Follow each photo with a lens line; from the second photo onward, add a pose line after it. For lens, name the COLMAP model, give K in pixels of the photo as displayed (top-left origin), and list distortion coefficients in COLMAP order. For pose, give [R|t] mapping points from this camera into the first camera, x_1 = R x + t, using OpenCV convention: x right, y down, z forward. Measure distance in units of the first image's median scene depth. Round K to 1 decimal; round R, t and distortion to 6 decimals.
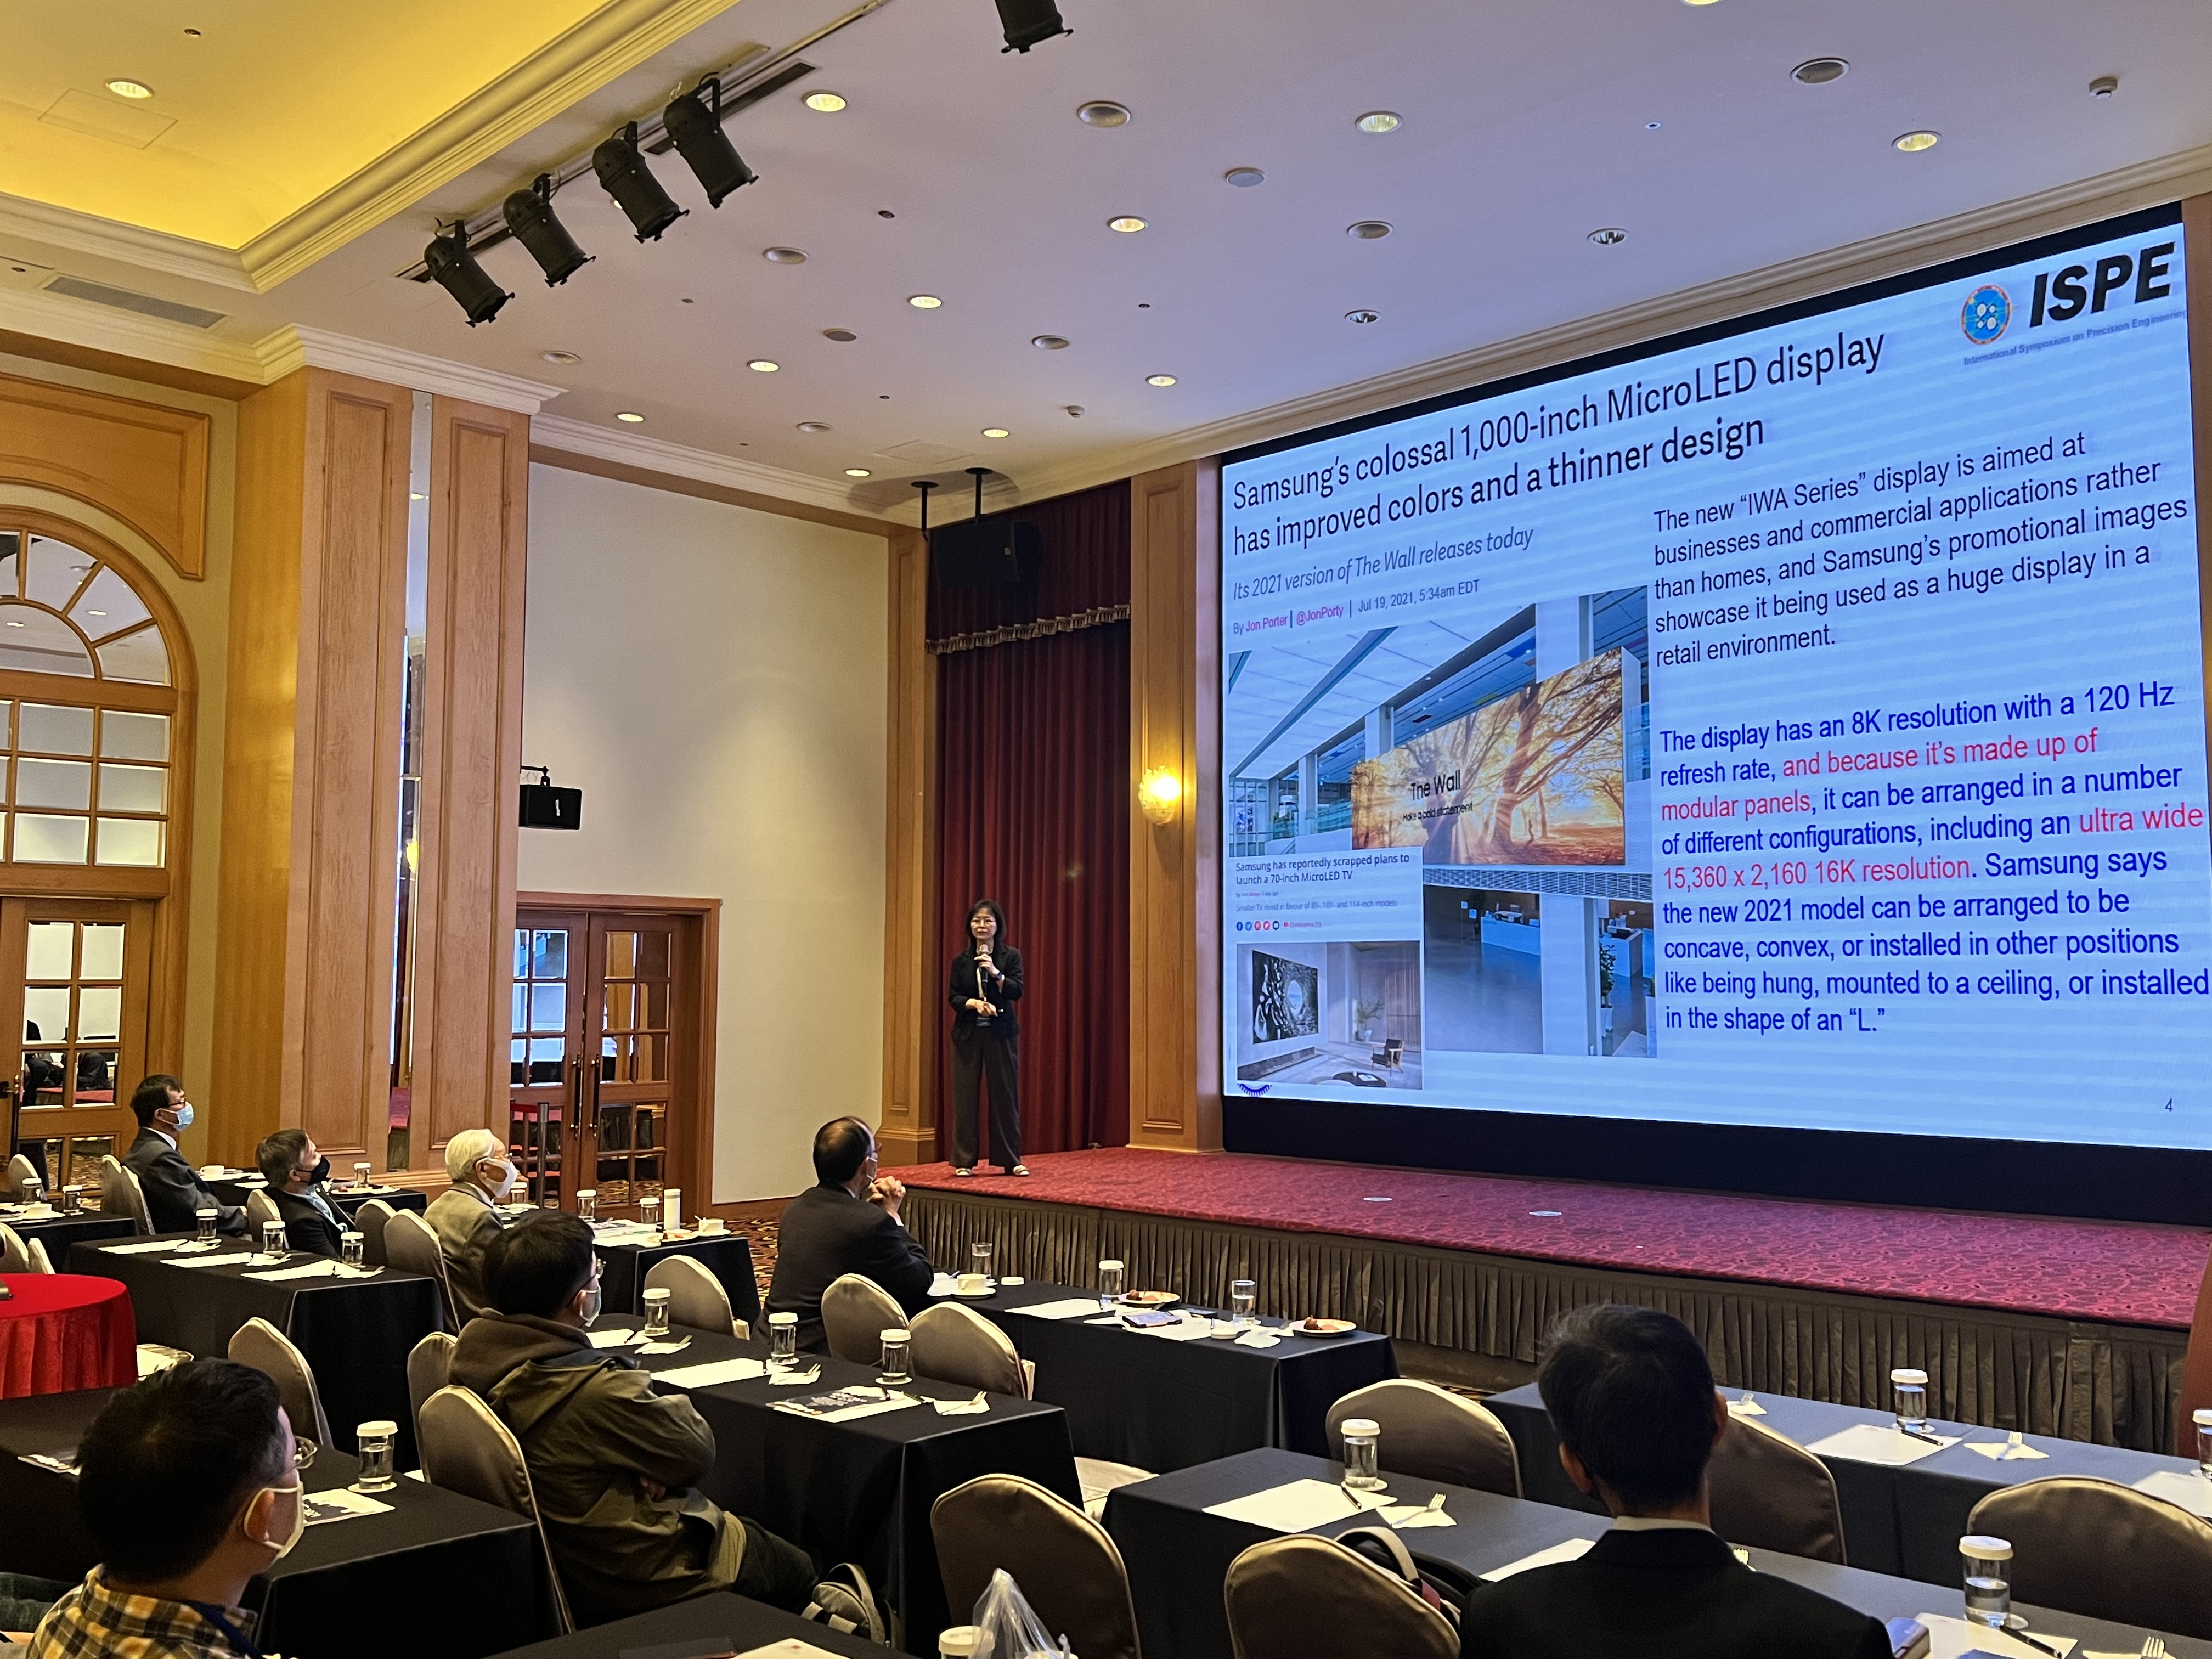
lens RADIAL K [[1926.6, 0, 1122.1], [0, 1926.6, 820.6], [0, 0, 1]] dist [0.184481, -0.504051]
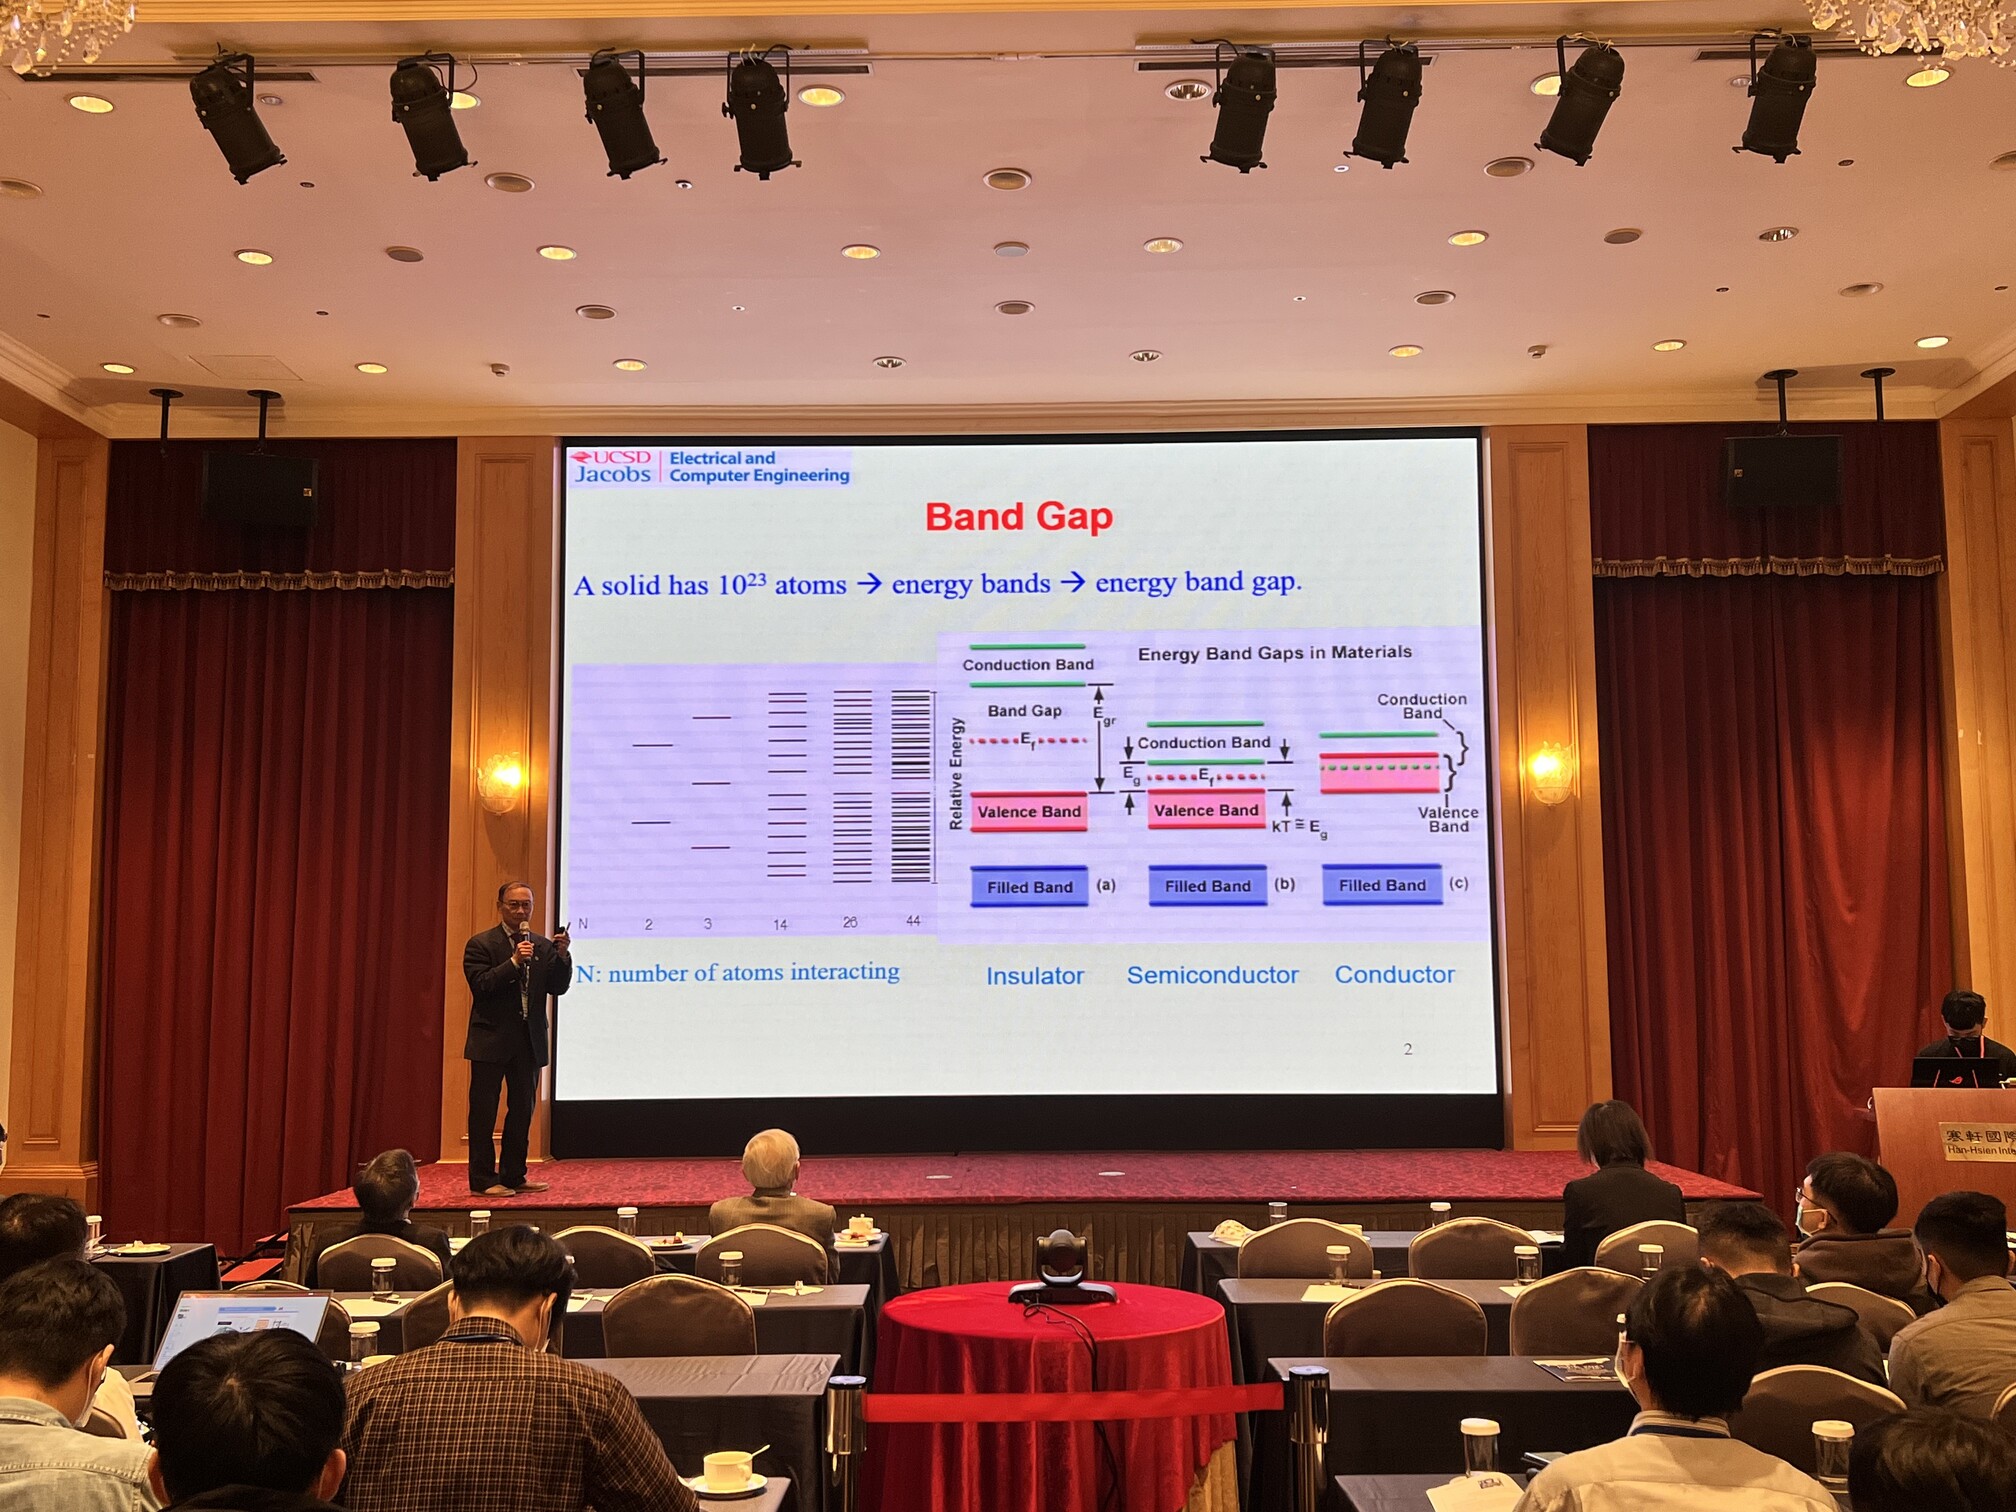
lens RADIAL K [[2074.2, 0, 1008.0], [0, 2074.2, 756.0], [0, 0, 1]] dist [0.041505, -0.022792]
pose [[0.721113, 0.068870, 0.689386, -0.528270], [-0.051505, 0.997623, -0.045788, 0.008108], [-0.690901, -0.002488, 0.722946, 0.104757]]
